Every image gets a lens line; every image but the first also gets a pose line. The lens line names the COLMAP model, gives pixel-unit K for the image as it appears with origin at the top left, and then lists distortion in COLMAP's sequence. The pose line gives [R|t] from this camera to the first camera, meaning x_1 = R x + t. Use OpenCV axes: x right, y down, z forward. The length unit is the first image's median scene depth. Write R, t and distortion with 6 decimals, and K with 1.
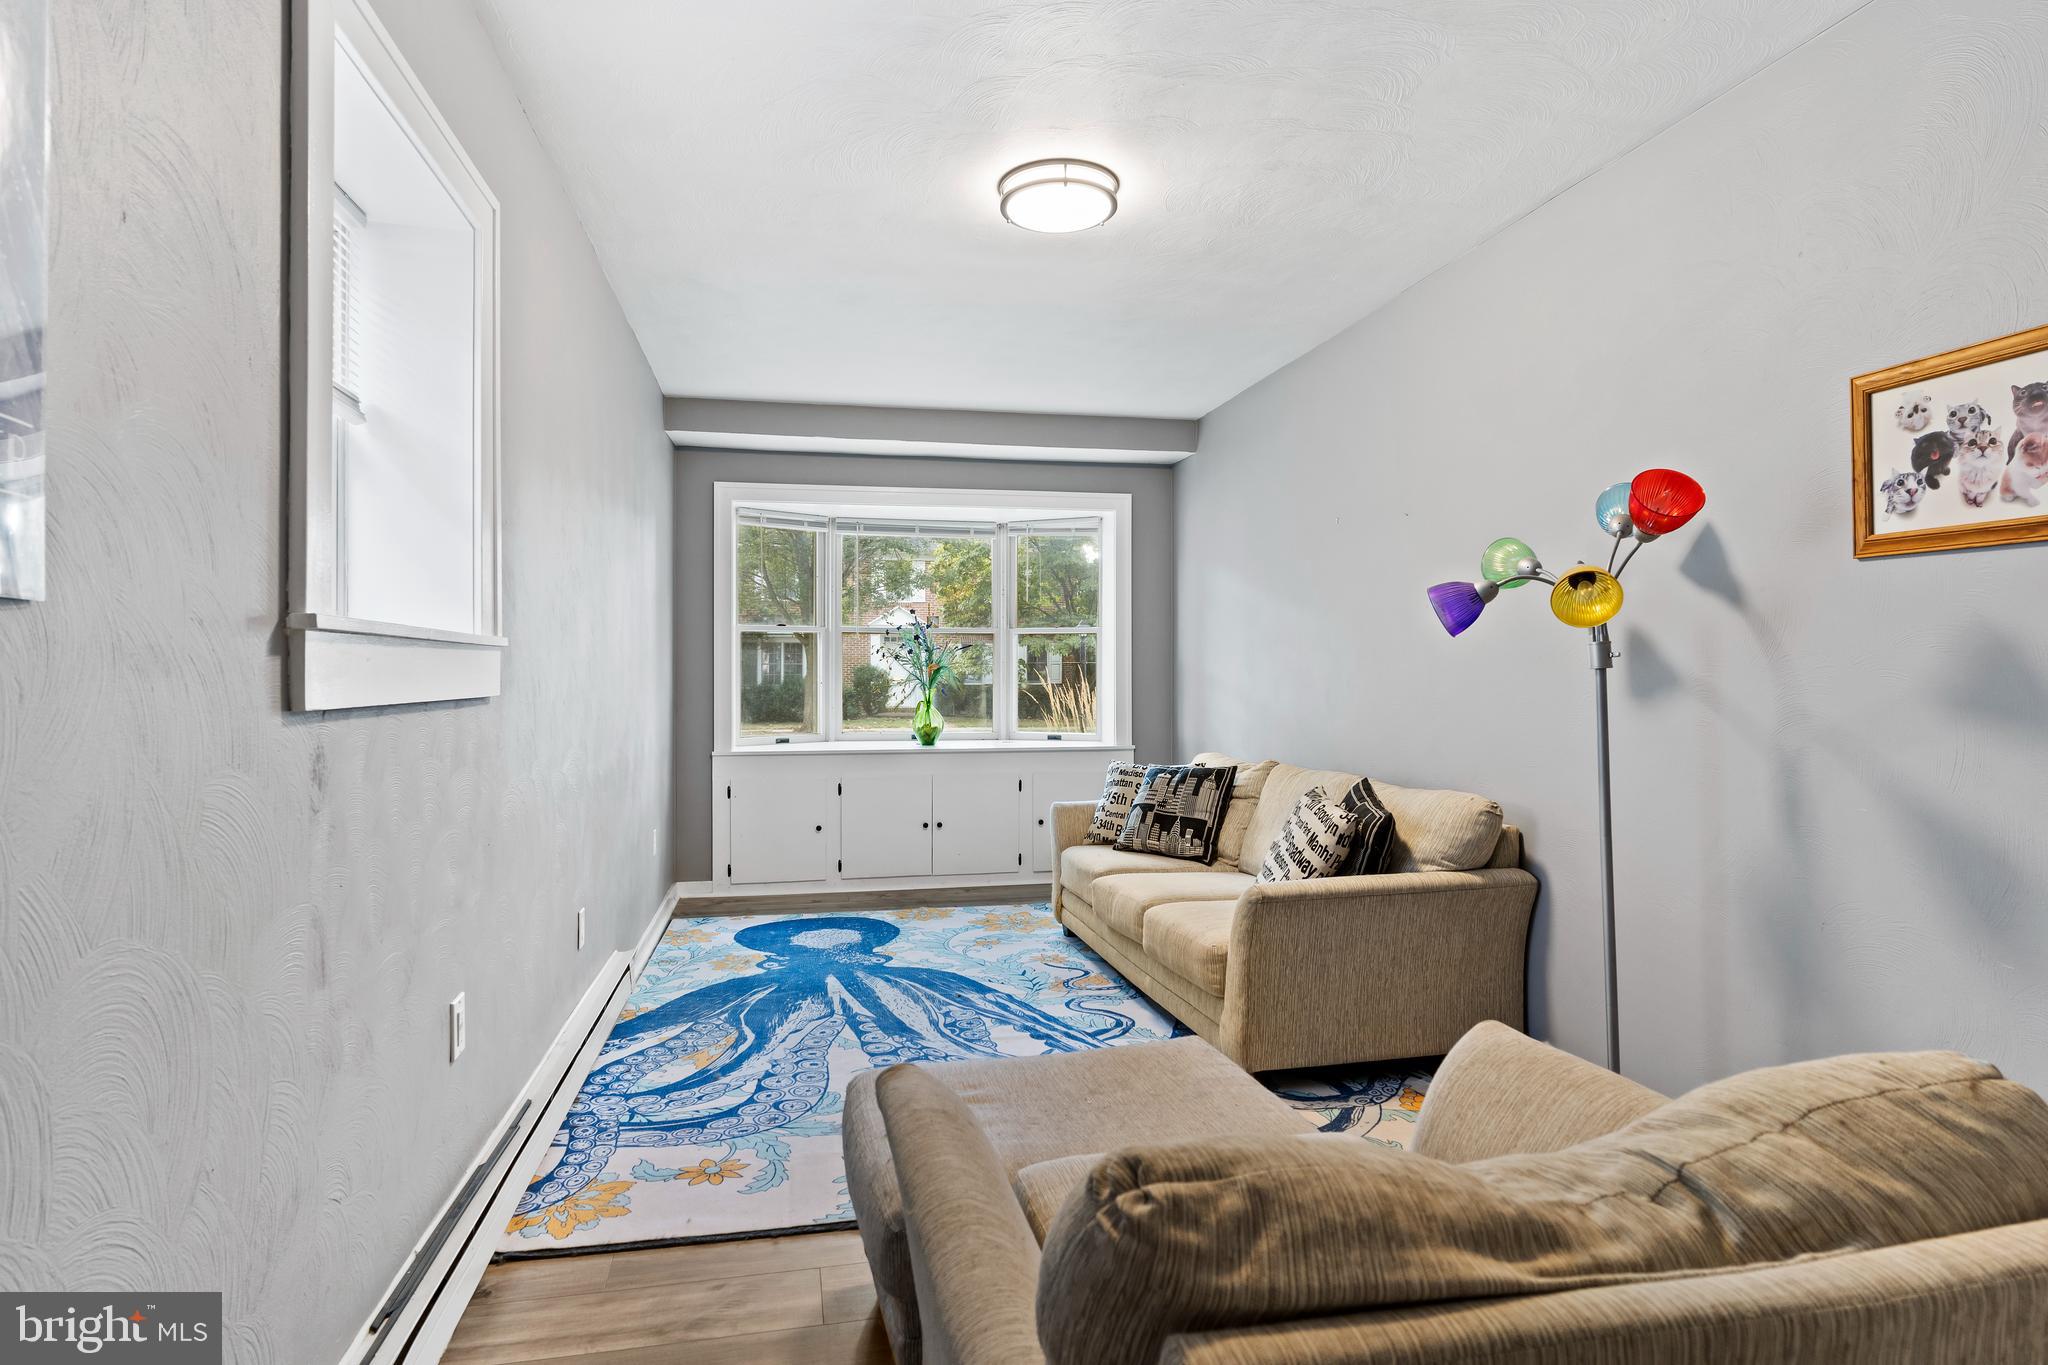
lens RADIAL K [[1062.9, 0, 1021.4], [0, 1062.9, 672.9], [0, 0, 1]] dist [-0.006808, 0.002112]
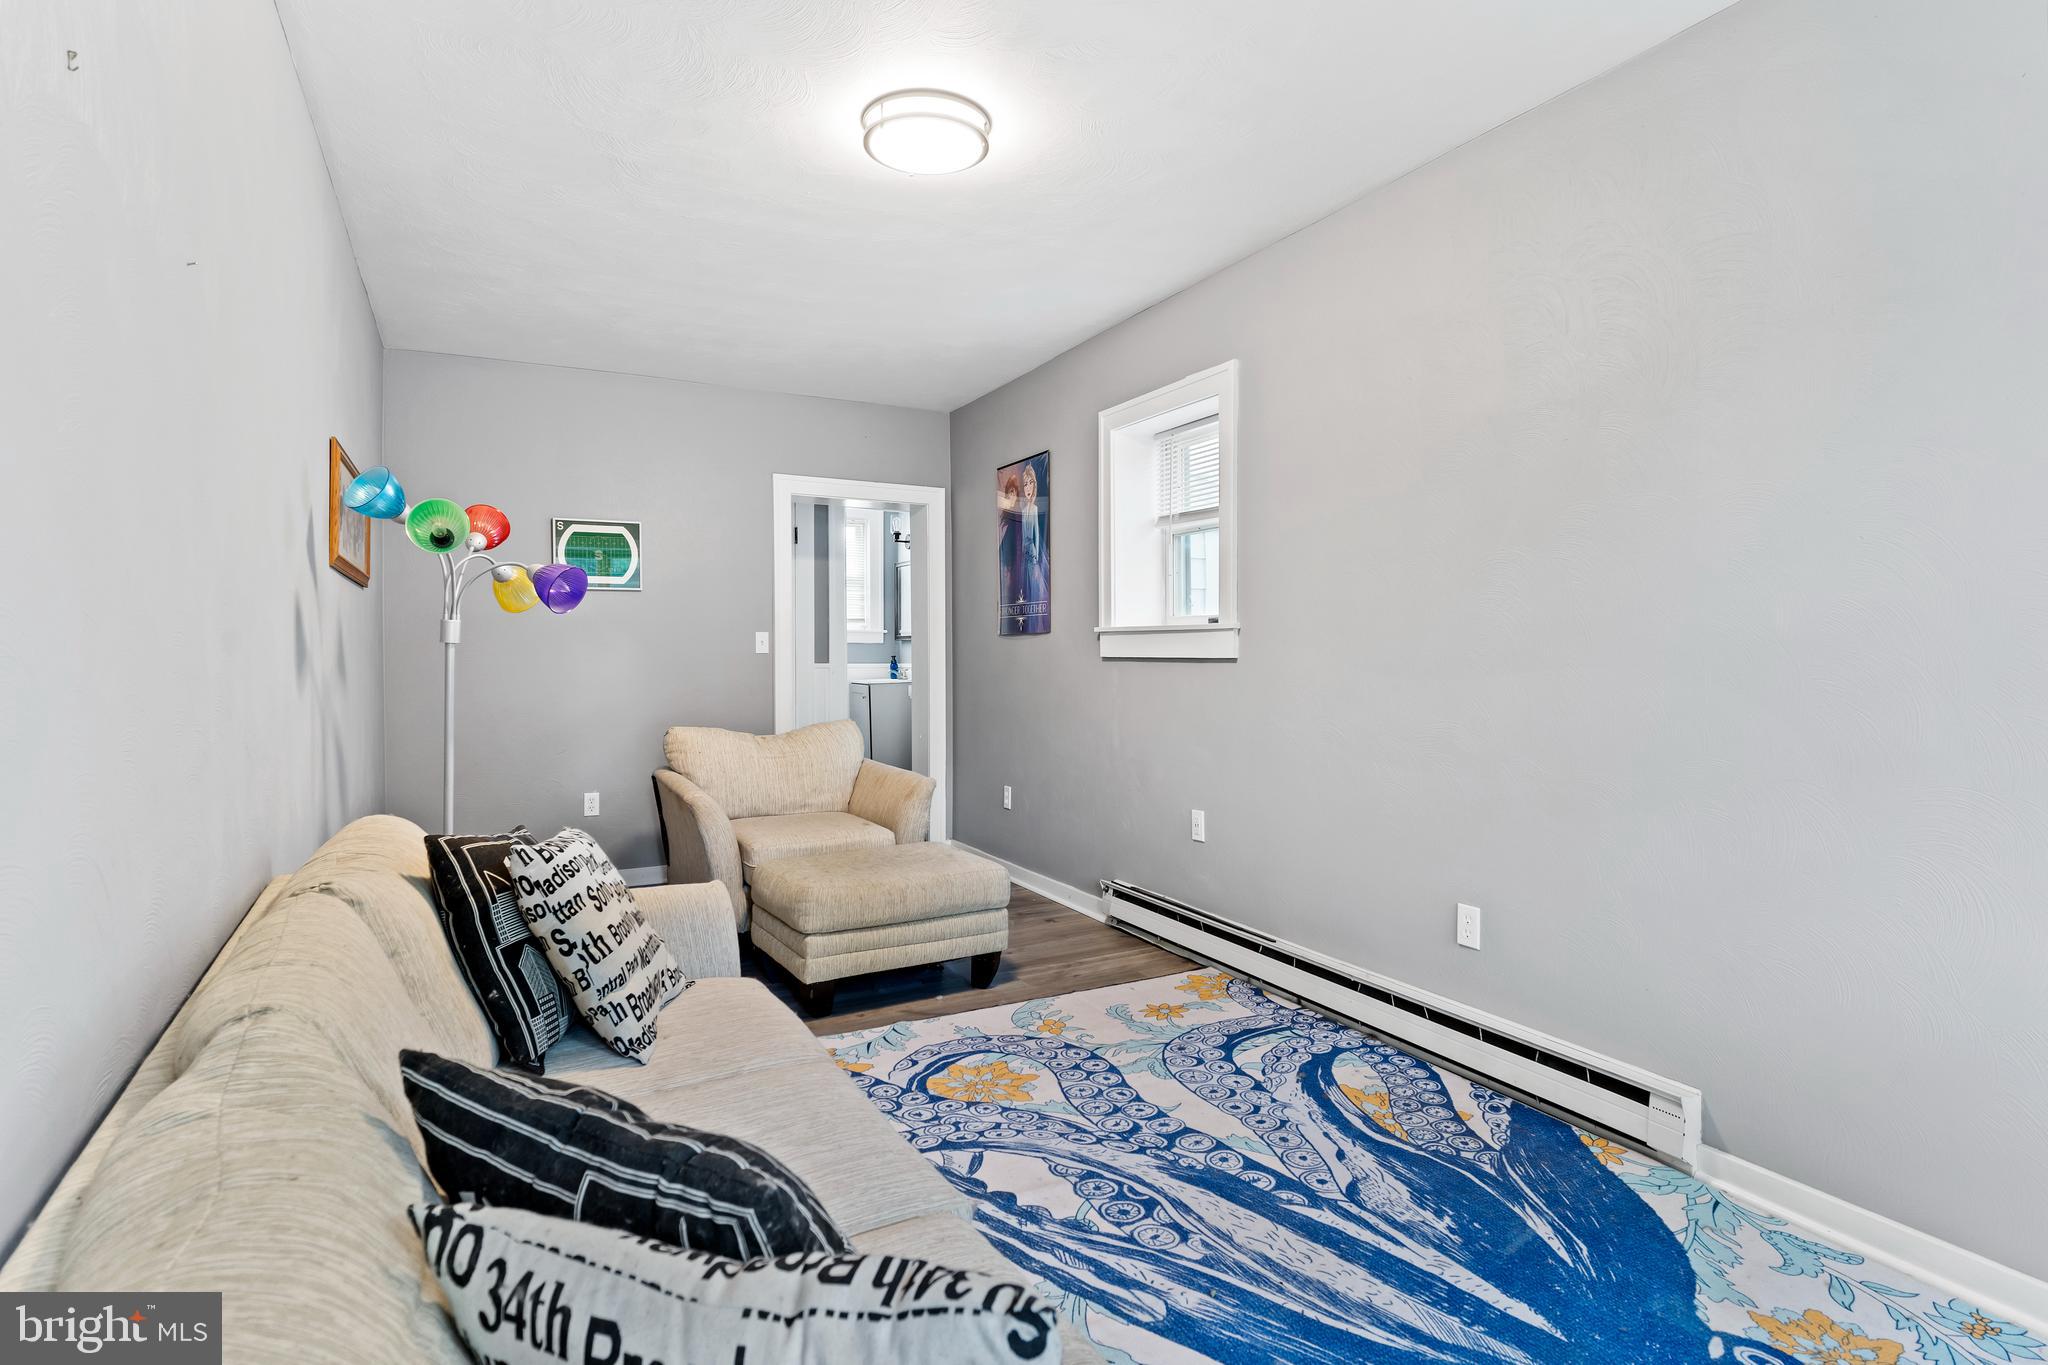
lens RADIAL K [[1062.9, 0, 1027.4], [0, 1062.9, 670.2], [0, 0, 1]] dist [-0.006808, 0.002112]
pose [[-0.962289, 0.013264, -0.271707, 0.179276], [0.007329, 0.999712, 0.022847, -0.001621], [0.271932, 0.019994, -0.962109, 1.658705]]
